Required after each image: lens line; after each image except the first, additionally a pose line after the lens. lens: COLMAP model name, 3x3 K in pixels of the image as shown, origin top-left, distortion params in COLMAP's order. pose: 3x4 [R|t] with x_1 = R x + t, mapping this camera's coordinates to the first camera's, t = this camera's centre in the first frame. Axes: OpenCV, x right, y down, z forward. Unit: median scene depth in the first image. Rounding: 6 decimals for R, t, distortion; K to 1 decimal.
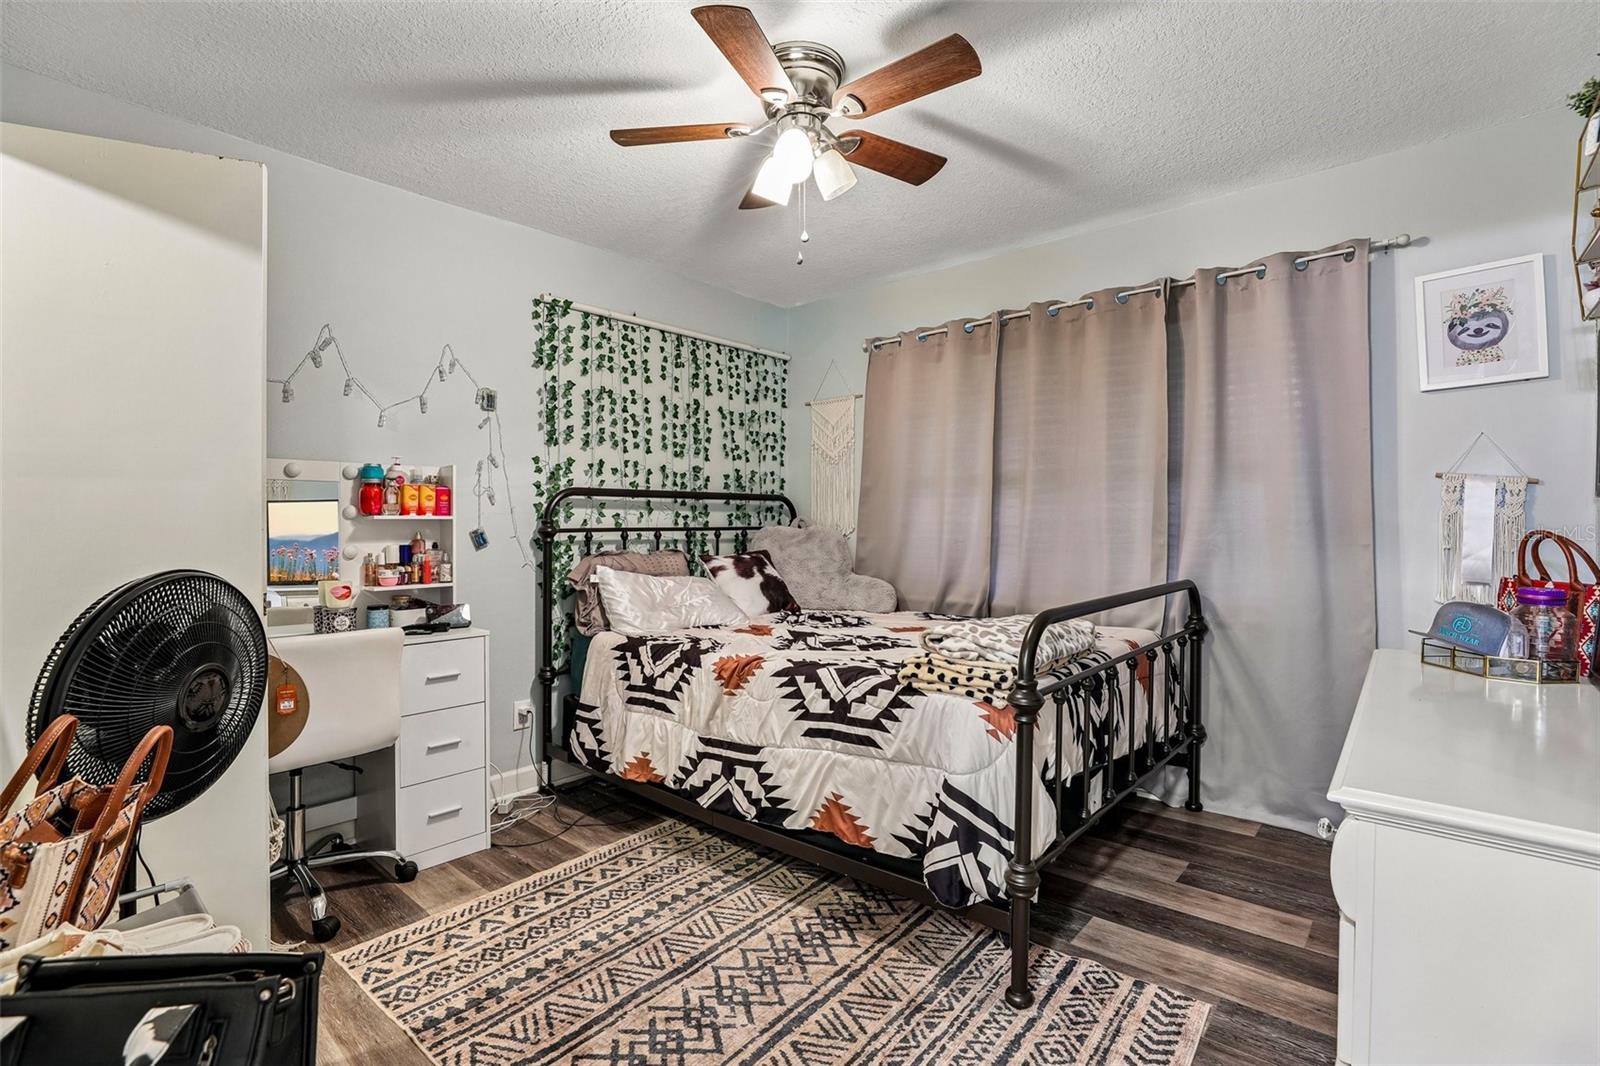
lens RADIAL K [[724.4, 0, 793.9], [0, 724.4, 524.9], [0, 0, 1]] dist [-0.038315, 0.010645]
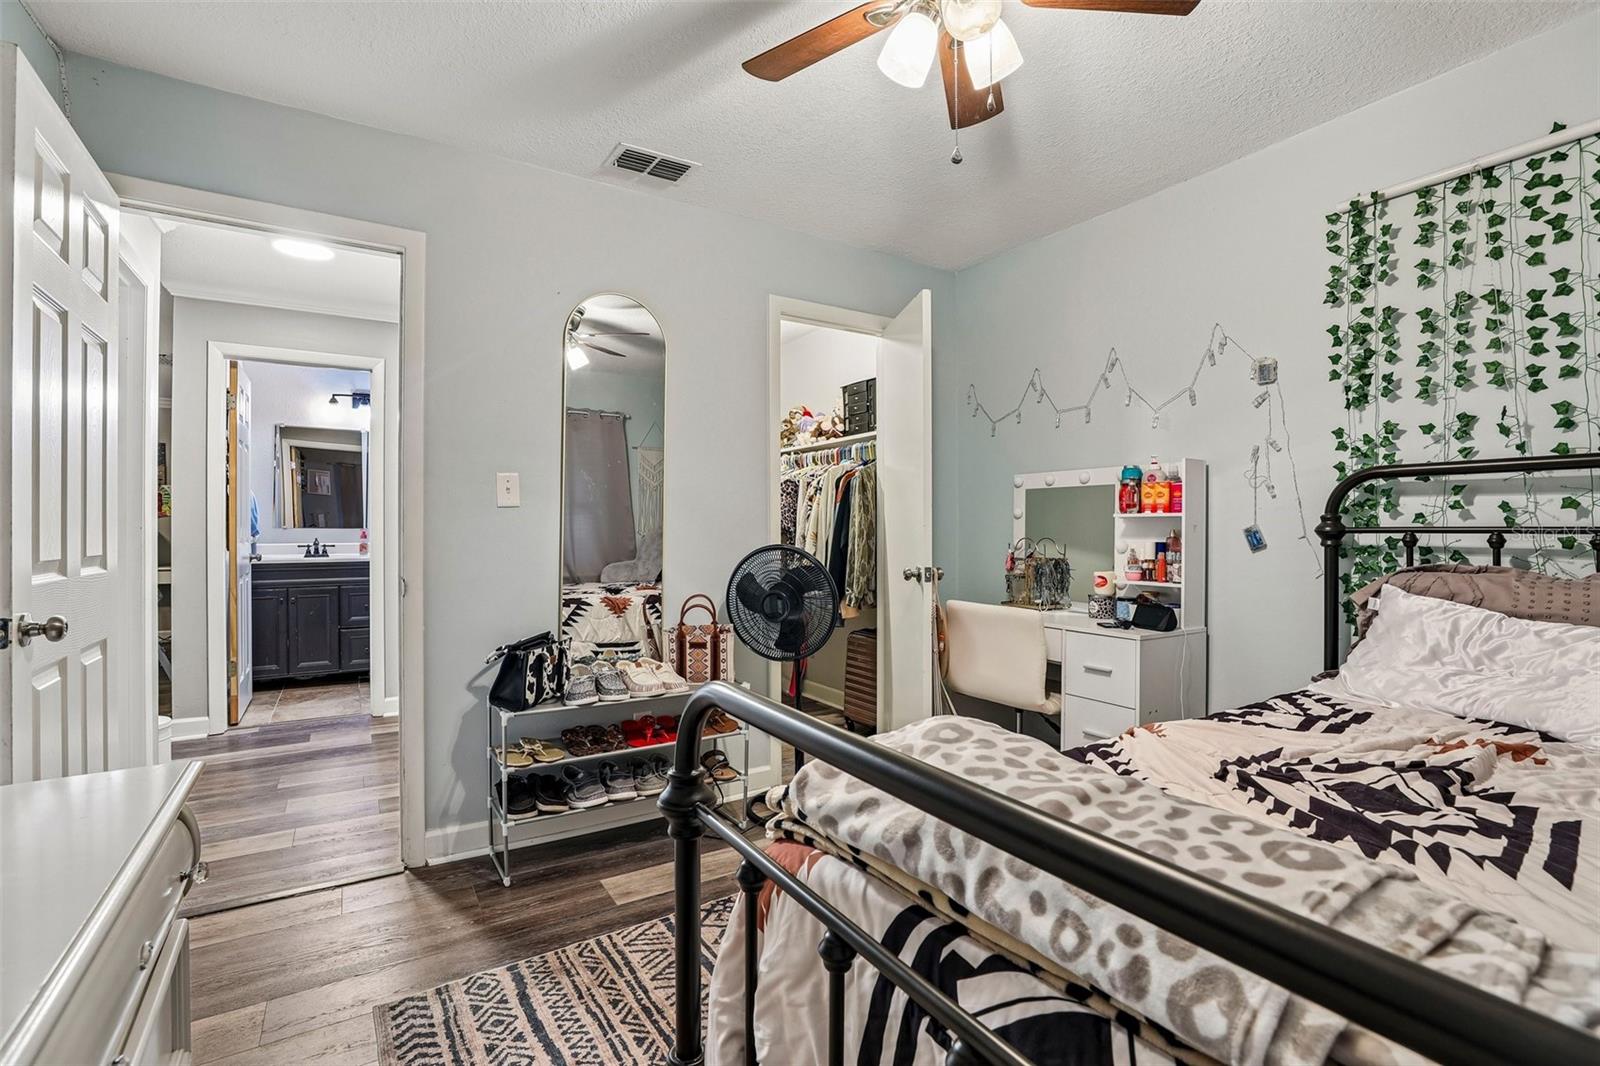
lens RADIAL K [[724.4, 0, 793.9], [0, 724.4, 524.9], [0, 0, 1]] dist [-0.038315, 0.010645]
pose [[-0.294094, 0.002561, -0.955773, 0.470788], [0.000475, 0.999997, 0.002534, 0.000860], [0.955776, 0.000291, -0.294094, 0.649381]]
